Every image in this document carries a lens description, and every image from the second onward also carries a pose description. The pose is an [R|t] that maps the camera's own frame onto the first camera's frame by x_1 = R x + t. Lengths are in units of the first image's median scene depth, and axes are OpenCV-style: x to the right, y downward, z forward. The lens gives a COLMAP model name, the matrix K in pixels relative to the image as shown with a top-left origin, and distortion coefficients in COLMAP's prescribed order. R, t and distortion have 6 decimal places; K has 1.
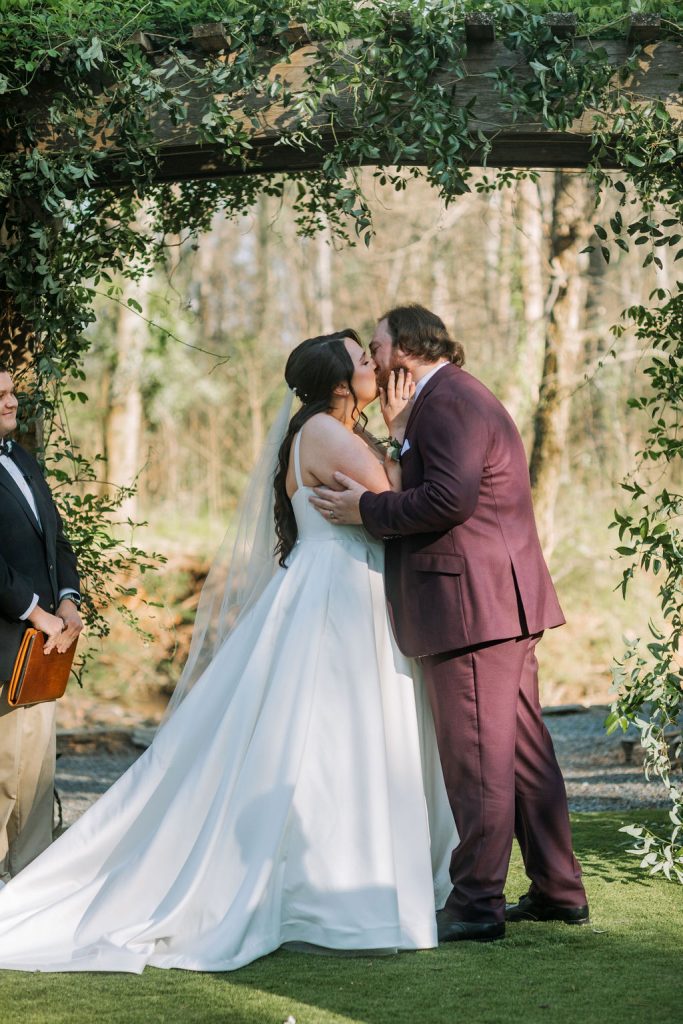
lens RADIAL K [[2266.9, 0, 347.0], [0, 2266.9, 511.2], [0, 0, 1]] dist [0.009683, 0.000000]
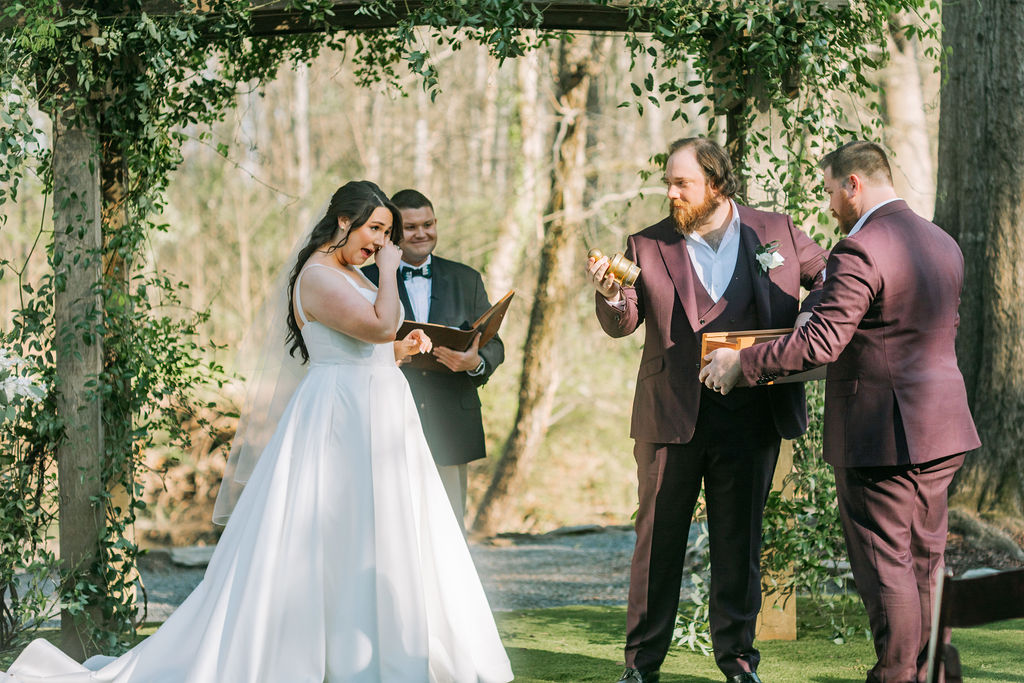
lens RADIAL K [[2555.5, 0, 511.8], [0, 2555.5, 319.1], [0, 0, 1]] dist [0.160759, 0.000000]
pose [[0.996363, 0.005249, 0.085044, -0.055473], [-0.003855, 0.999856, -0.016548, 0.013297], [-0.085118, 0.016160, 0.996240, -0.266030]]
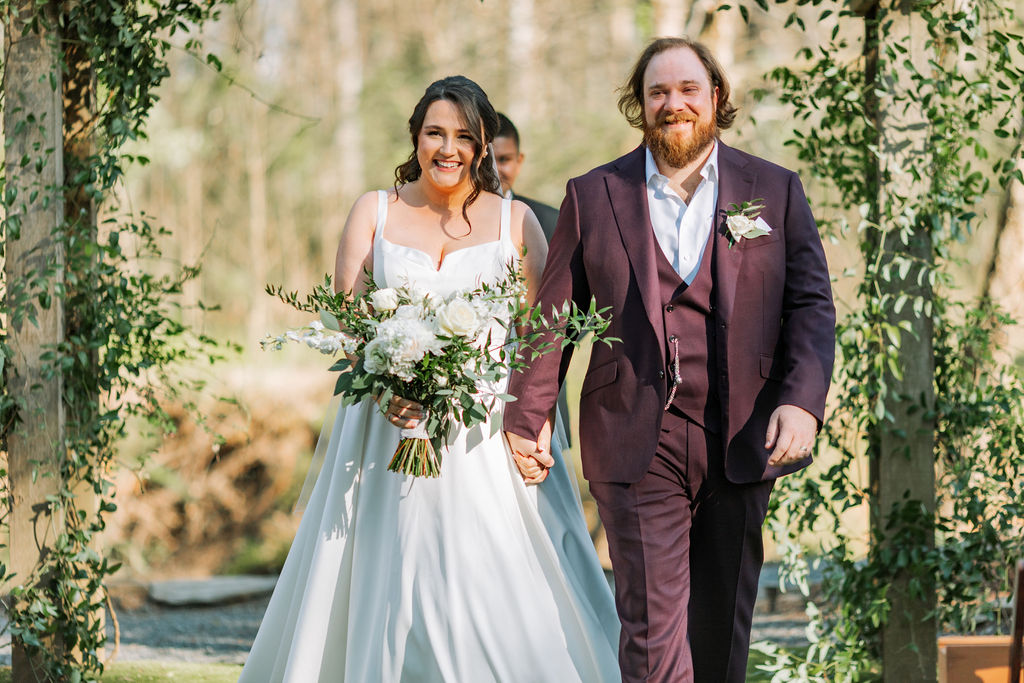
lens RADIAL K [[3966.0, 0, 511.7], [0, 3966.0, 341.6], [0, 0, 1]] dist [0.060969, 0.000000]
pose [[0.999005, 0.012703, 0.042748, -0.040943], [-0.012589, 0.999916, -0.002926, 0.021676], [-0.042781, 0.002385, 0.999082, -0.531881]]
